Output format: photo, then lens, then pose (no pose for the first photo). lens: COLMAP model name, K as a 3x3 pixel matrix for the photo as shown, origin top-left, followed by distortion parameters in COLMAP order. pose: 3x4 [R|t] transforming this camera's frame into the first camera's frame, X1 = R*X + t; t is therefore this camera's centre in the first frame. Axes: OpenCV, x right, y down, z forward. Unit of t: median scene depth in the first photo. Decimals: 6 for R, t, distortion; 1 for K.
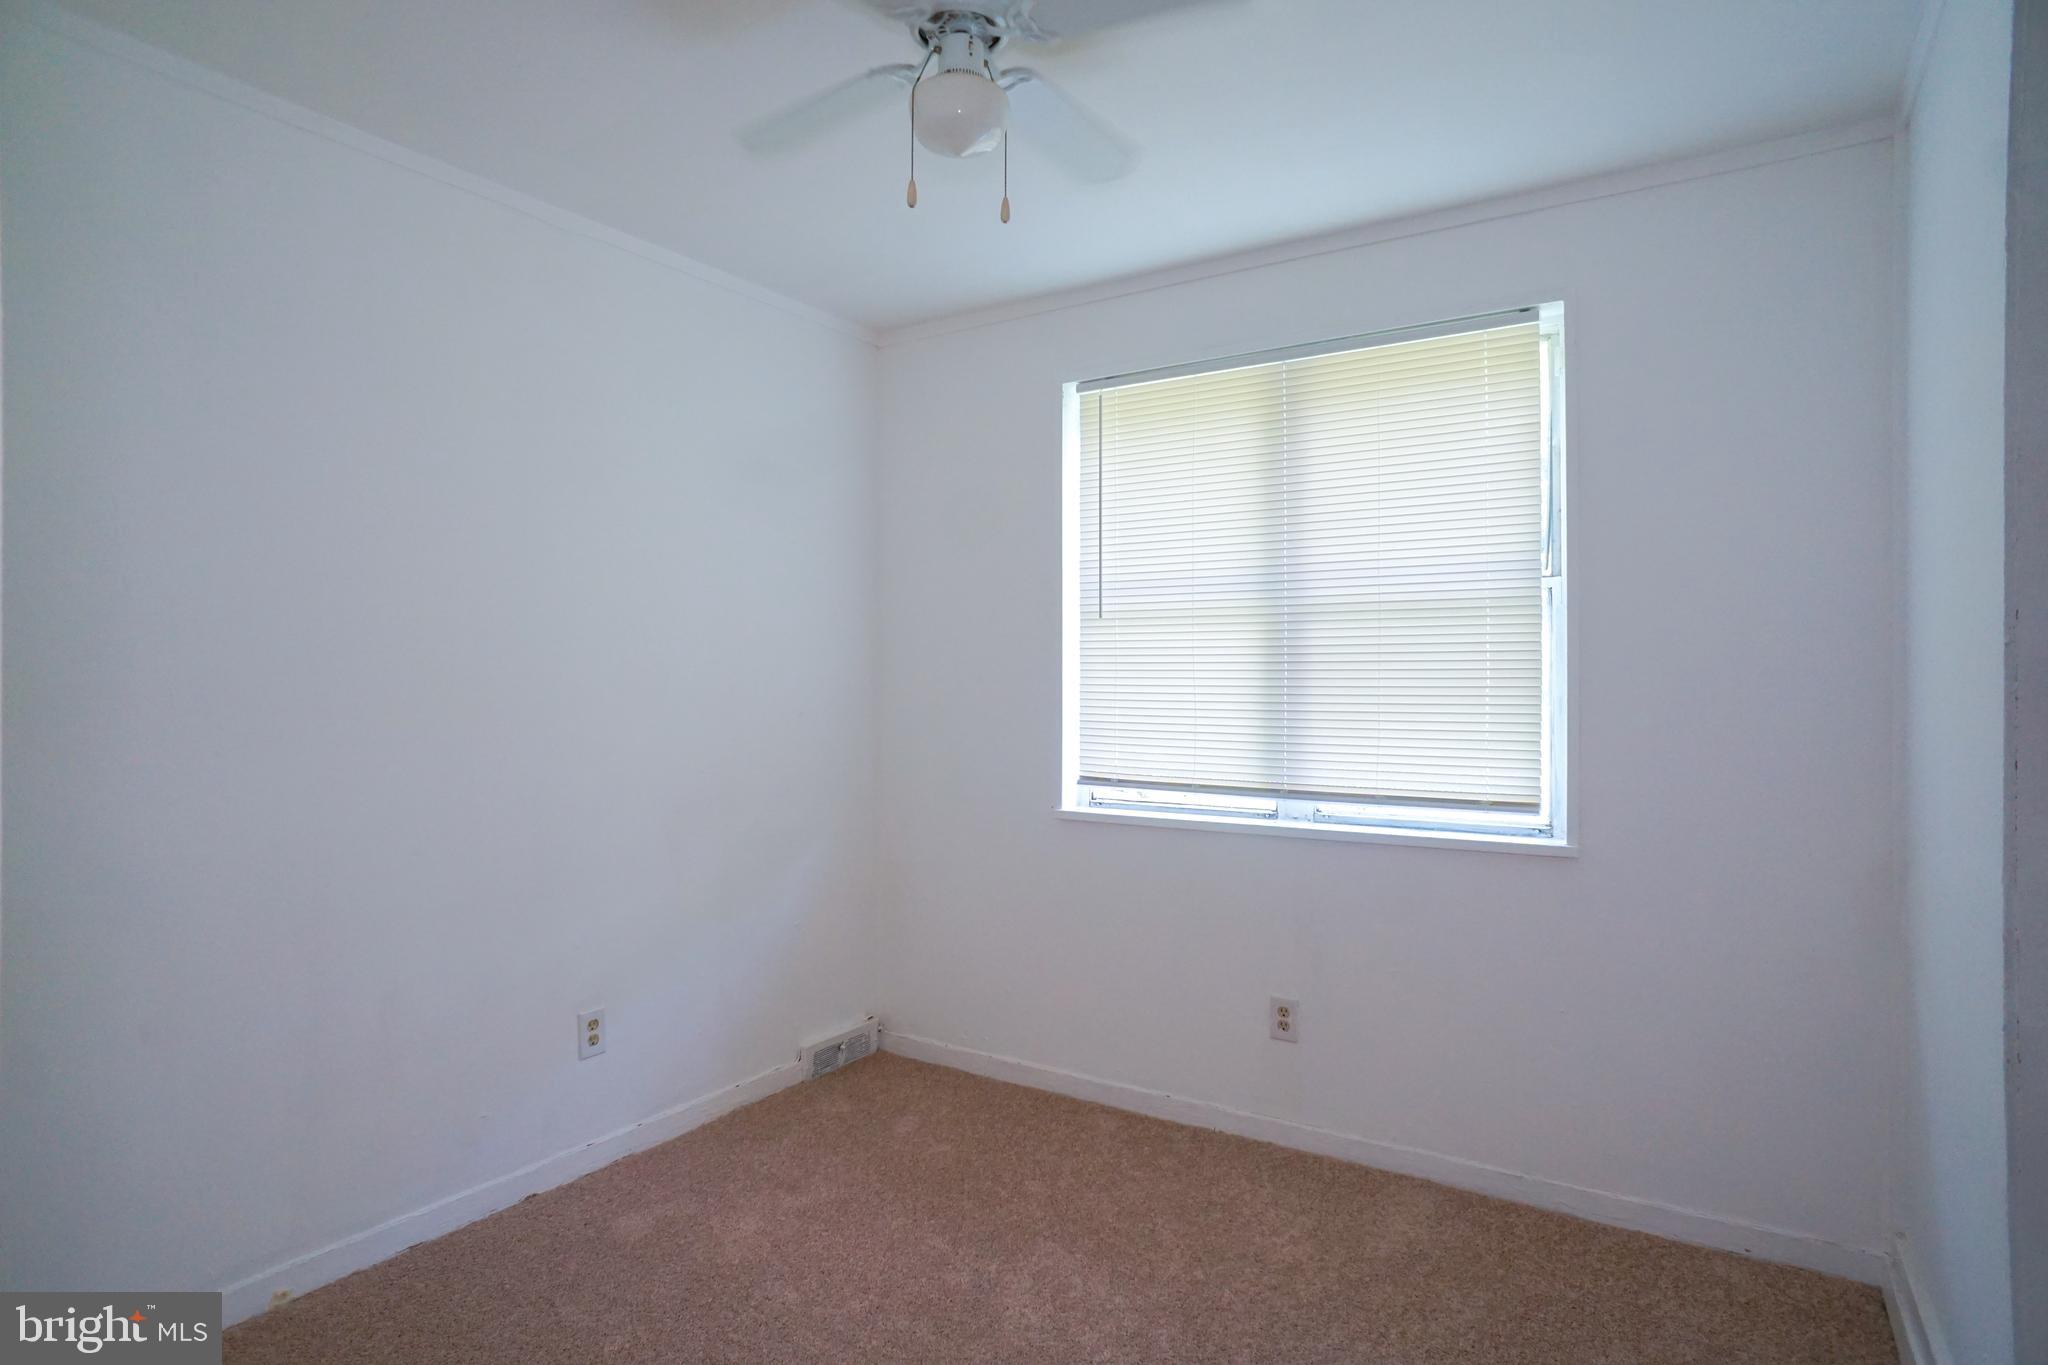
lens RADIAL K [[1077.9, 0, 1033.3], [0, 1077.9, 674.8], [0, 0, 1]] dist [-0.081542, 0.050364]
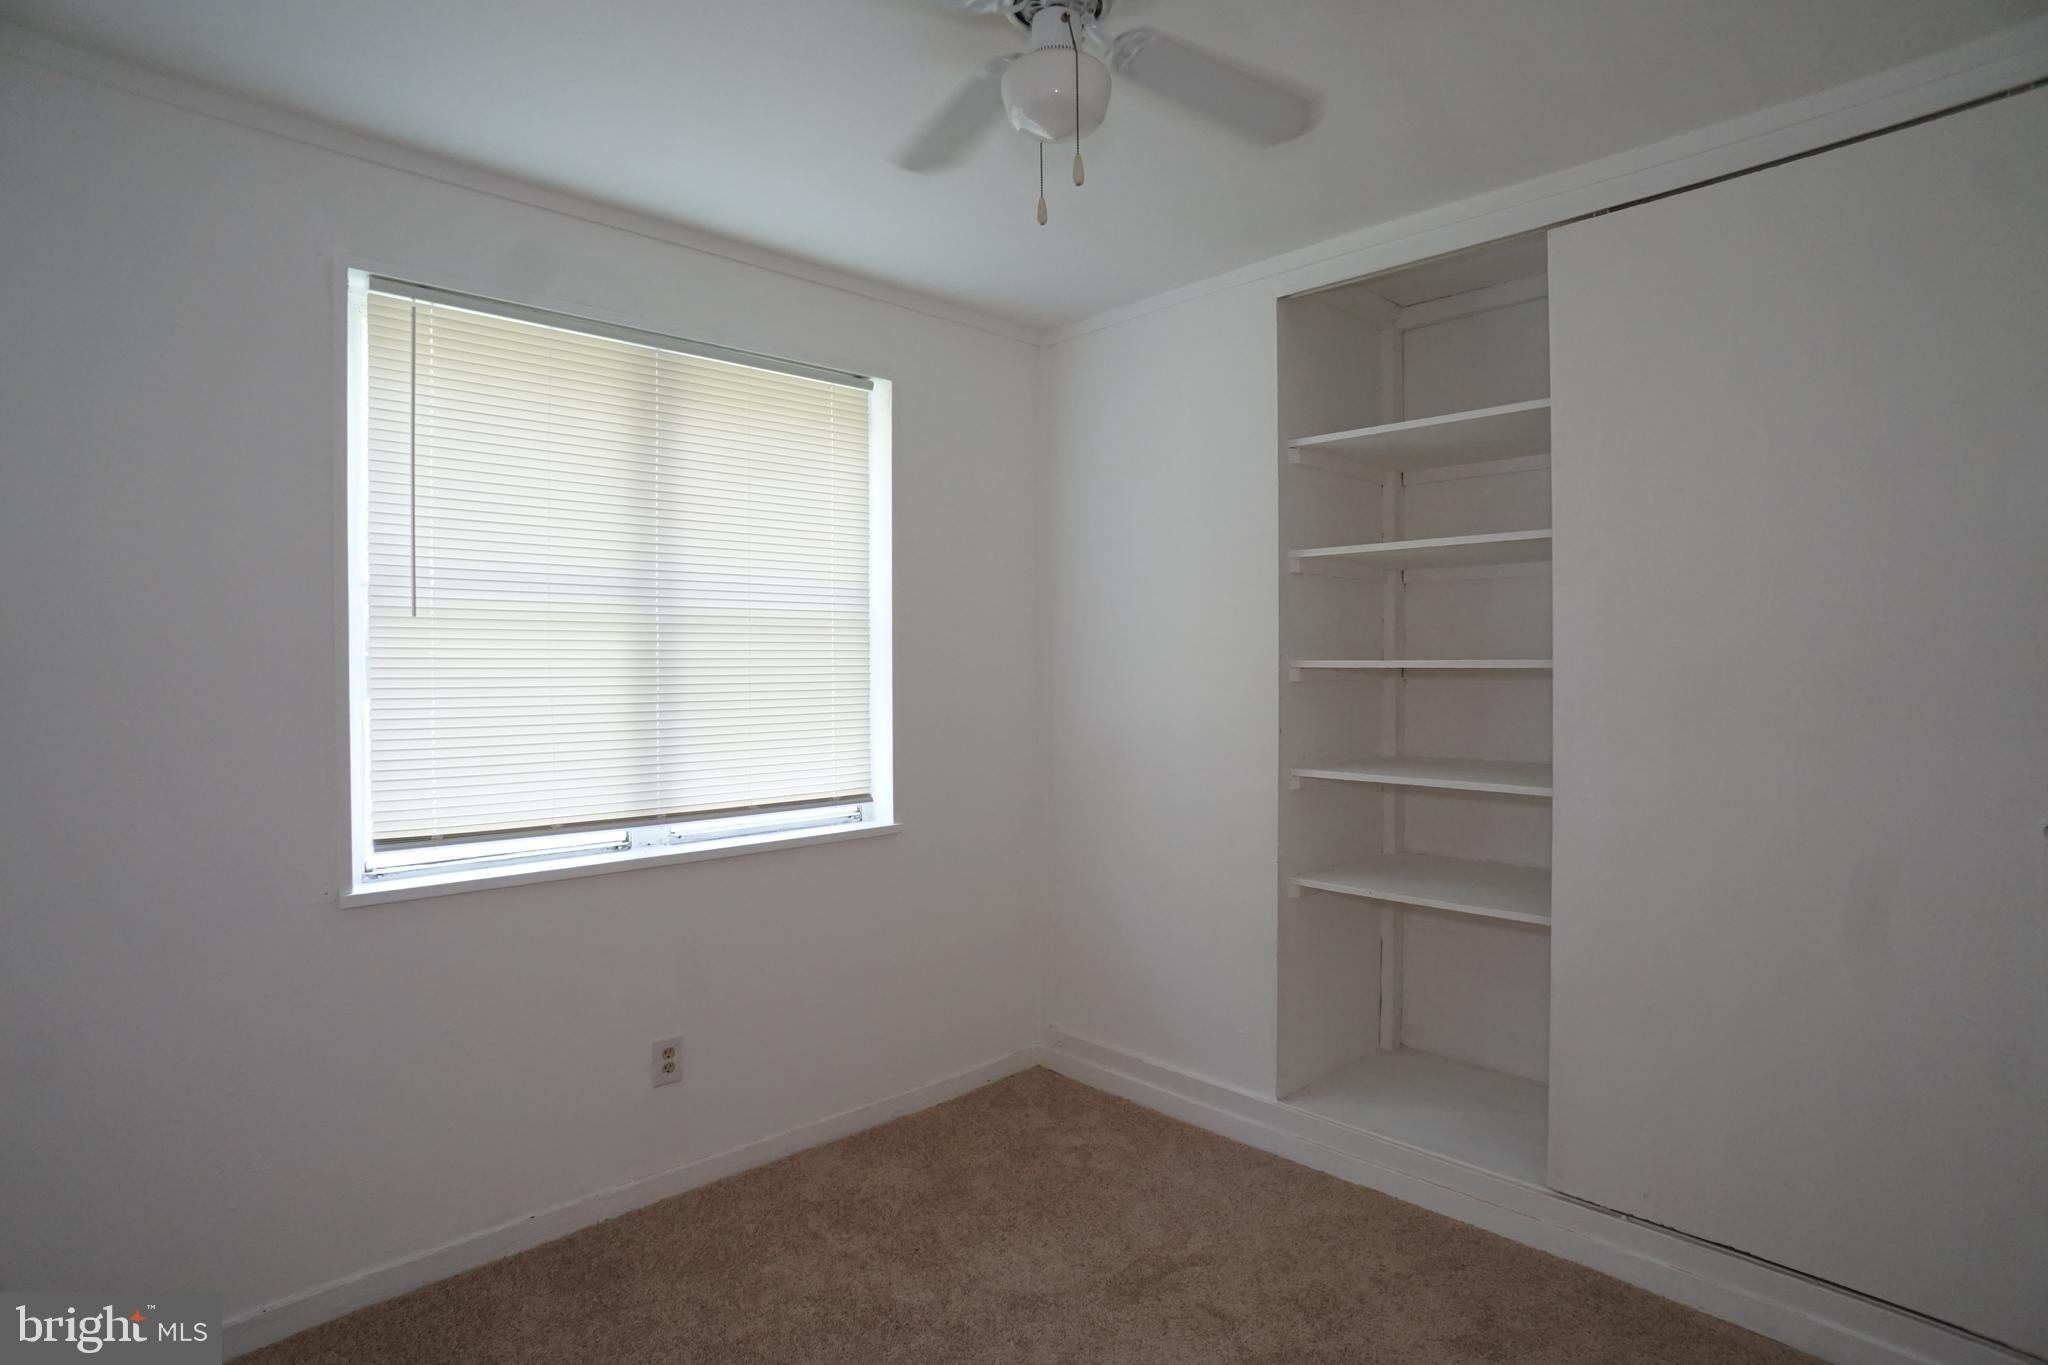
lens RADIAL K [[1077.9, 0, 1033.3], [0, 1077.9, 674.8], [0, 0, 1]] dist [-0.081542, 0.050364]
pose [[0.227264, -0.010897, 0.973772, -0.572825], [0.002157, 0.999941, 0.010687, -0.021797], [-0.973831, -0.000328, 0.227274, 0.468272]]
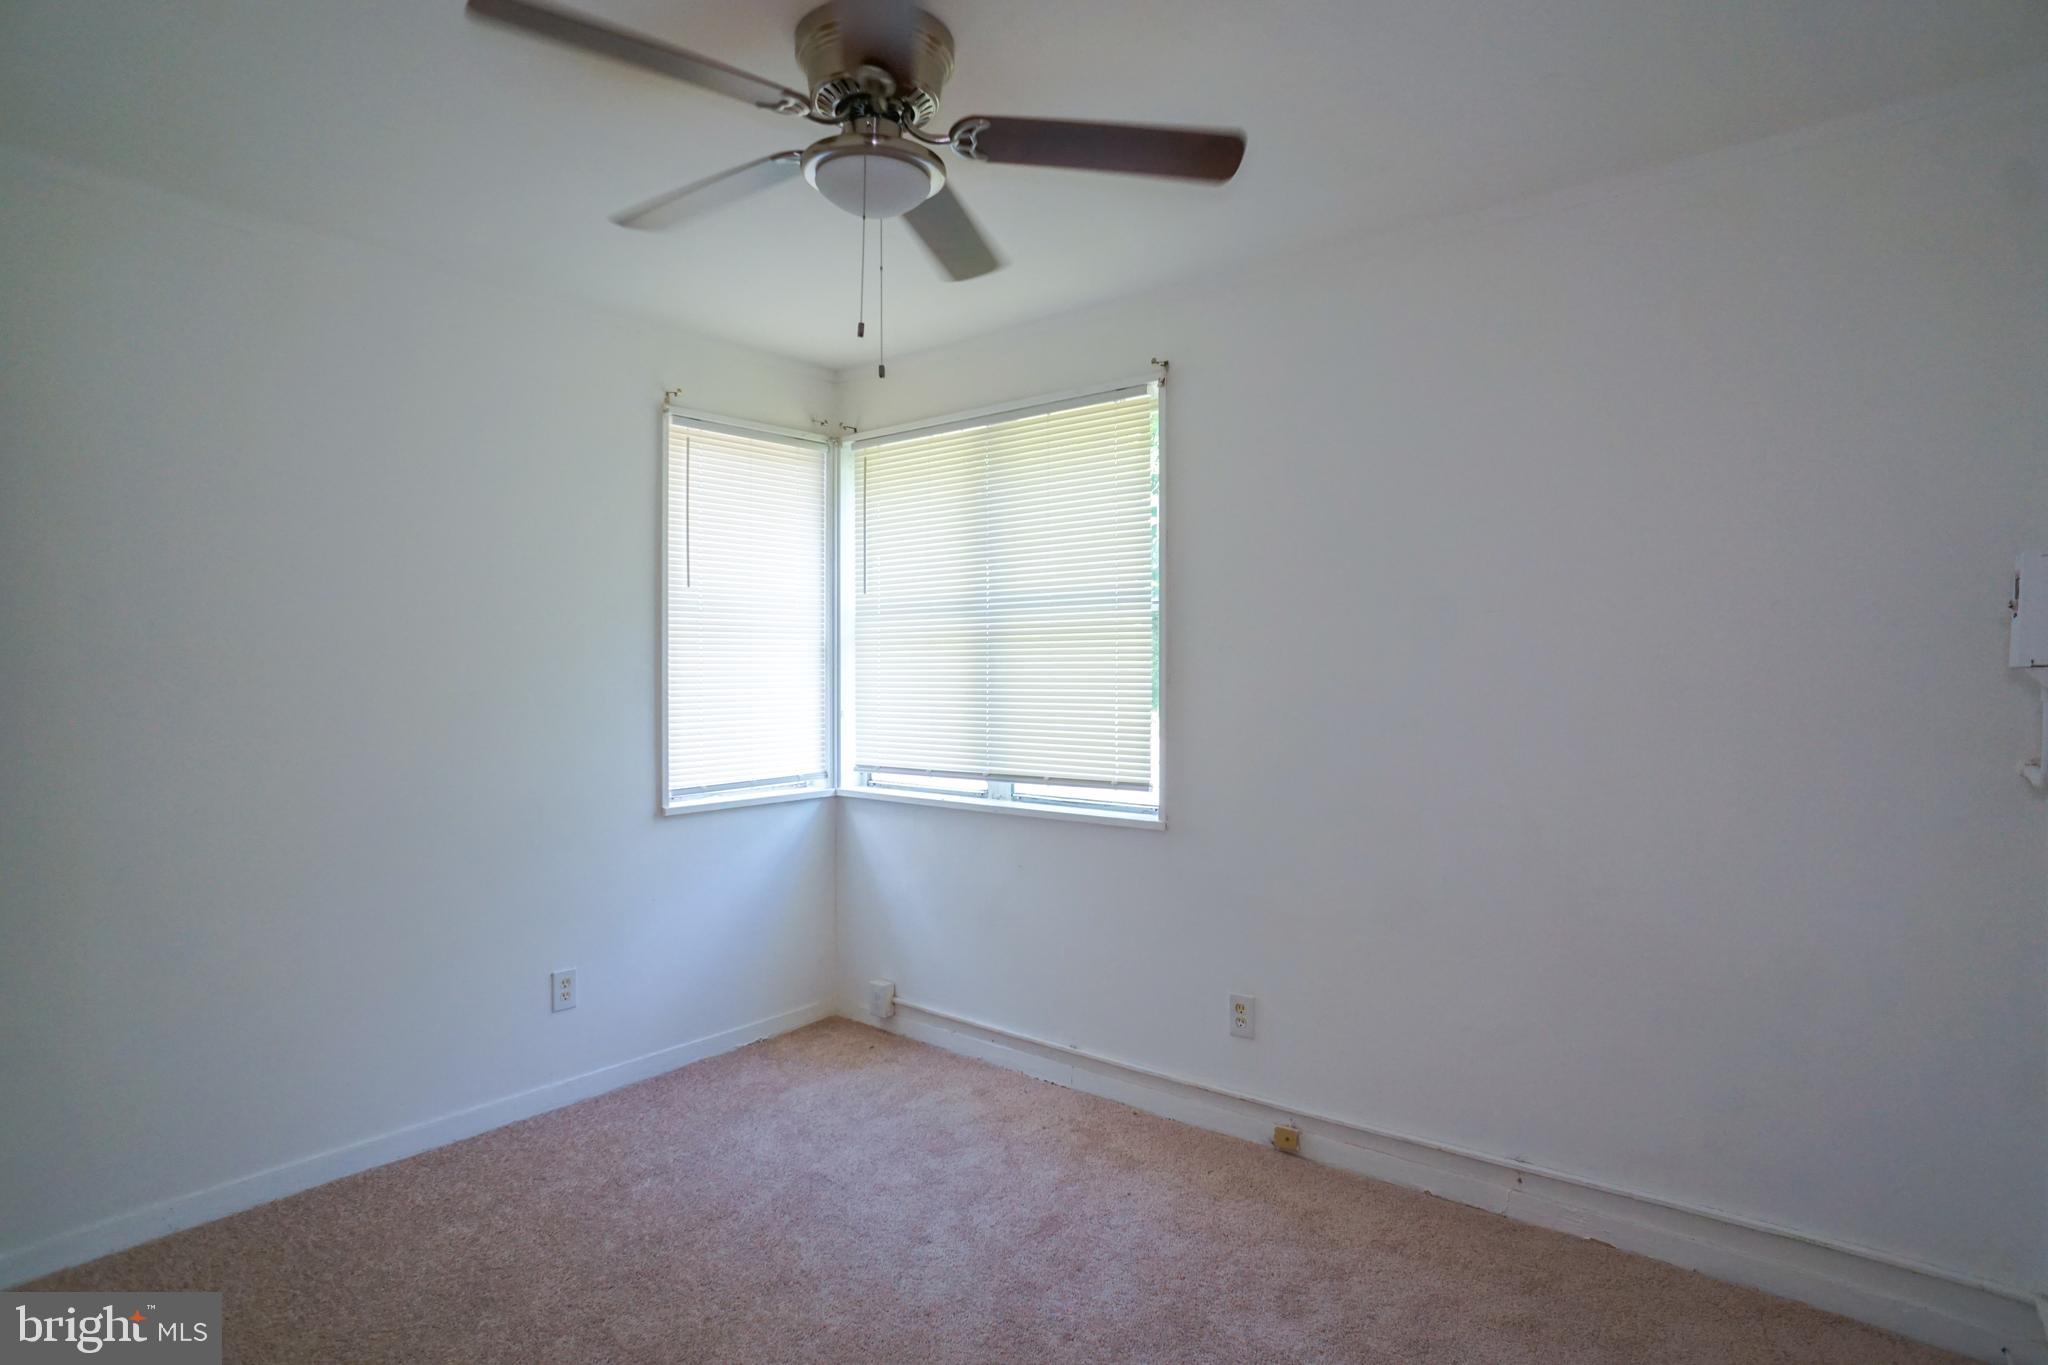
lens RADIAL K [[1103.0, 0, 1018.2], [0, 1103.0, 674.5], [0, 0, 1]] dist [-0.000714, -0.033590]
pose [[0.992515, 0.005046, -0.122022, 0.419215], [-0.005828, 0.999965, -0.006052, 0.000769], [0.121987, 0.006718, 0.992509, -0.249647]]
